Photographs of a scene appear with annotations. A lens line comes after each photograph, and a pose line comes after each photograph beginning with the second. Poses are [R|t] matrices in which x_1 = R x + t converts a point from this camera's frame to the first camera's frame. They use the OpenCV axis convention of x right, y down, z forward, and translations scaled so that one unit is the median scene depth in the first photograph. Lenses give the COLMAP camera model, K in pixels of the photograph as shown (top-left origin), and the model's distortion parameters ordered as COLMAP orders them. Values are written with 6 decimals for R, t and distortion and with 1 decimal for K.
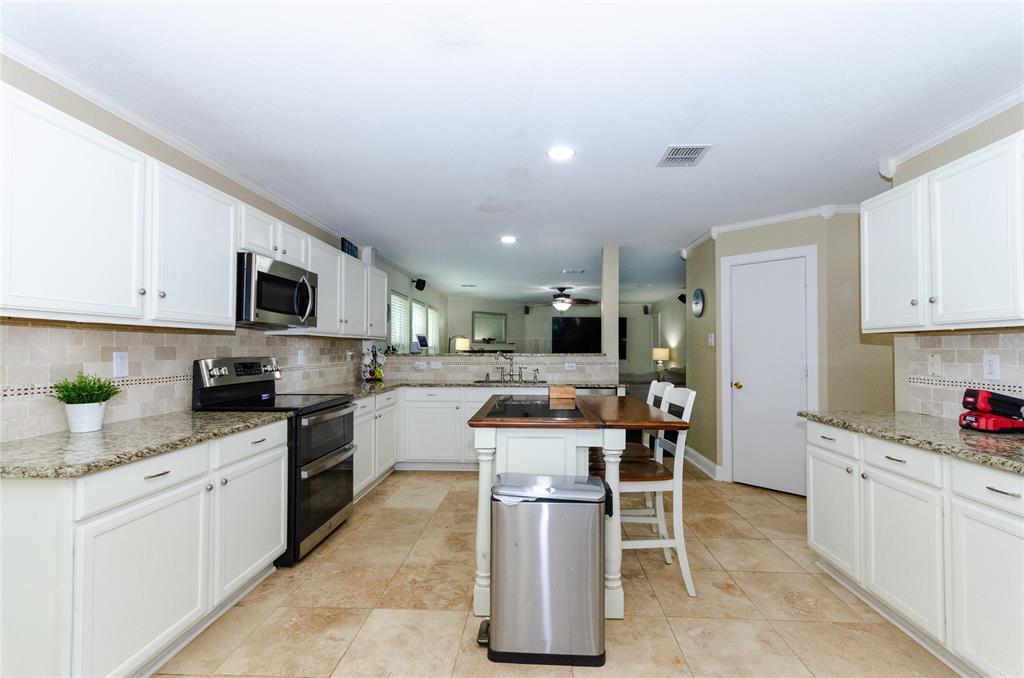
lens RADIAL K [[459.6, 0, 520.5], [0, 459.6, 342.1], [0, 0, 1]] dist [0.001739, 0.000495]
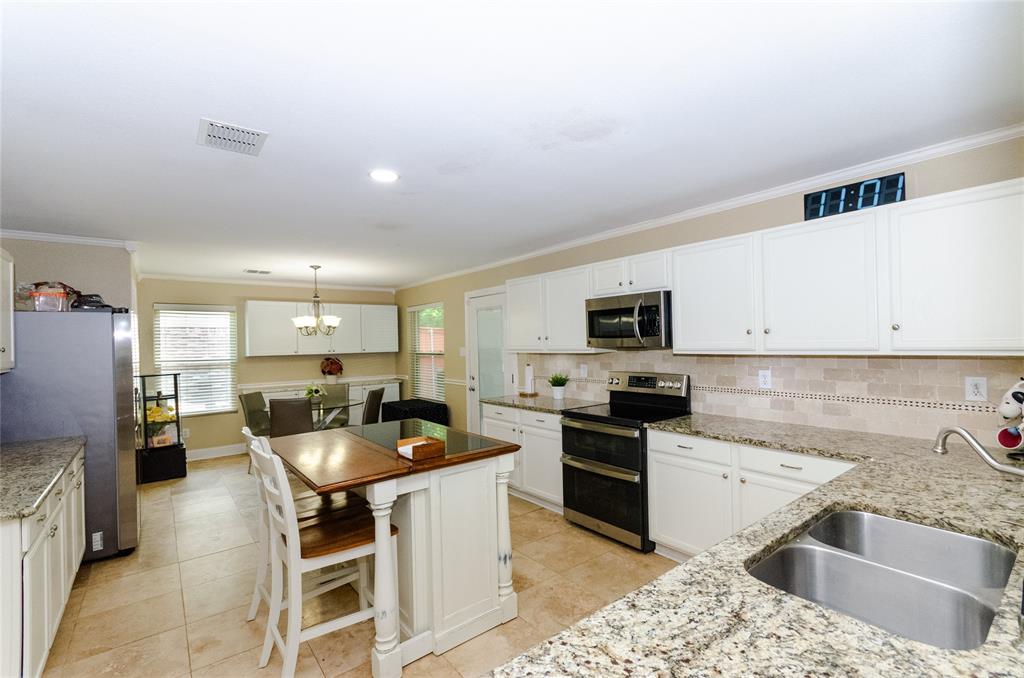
lens RADIAL K [[459.6, 0, 521.0], [0, 459.6, 343.1], [0, 0, 1]] dist [0.001739, 0.000495]
pose [[-0.755615, 0.014147, -0.654863, 0.354512], [0.028304, 0.999538, -0.011065, -0.032326], [0.654404, -0.026897, -0.755666, 1.338814]]
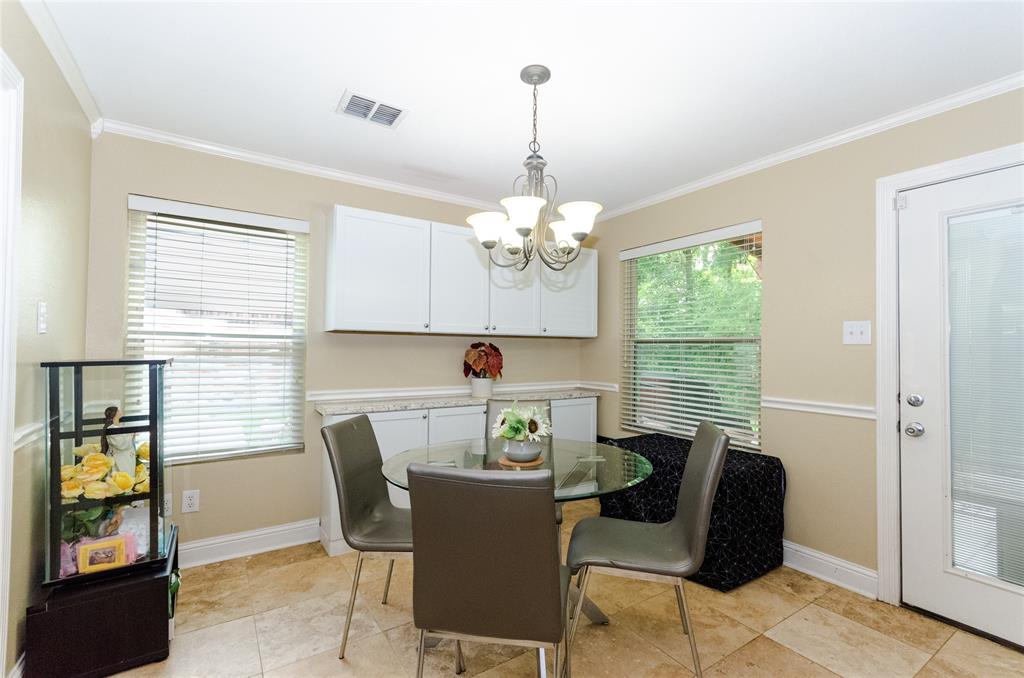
lens RADIAL K [[459.6, 0, 520.5], [0, 459.6, 342.5], [0, 0, 1]] dist [0.001739, 0.000495]
pose [[-0.805935, -0.017997, -0.591730, 0.208924], [-0.004835, 0.999705, -0.023820, 0.005487], [0.591984, -0.016337, -0.805784, 0.239666]]
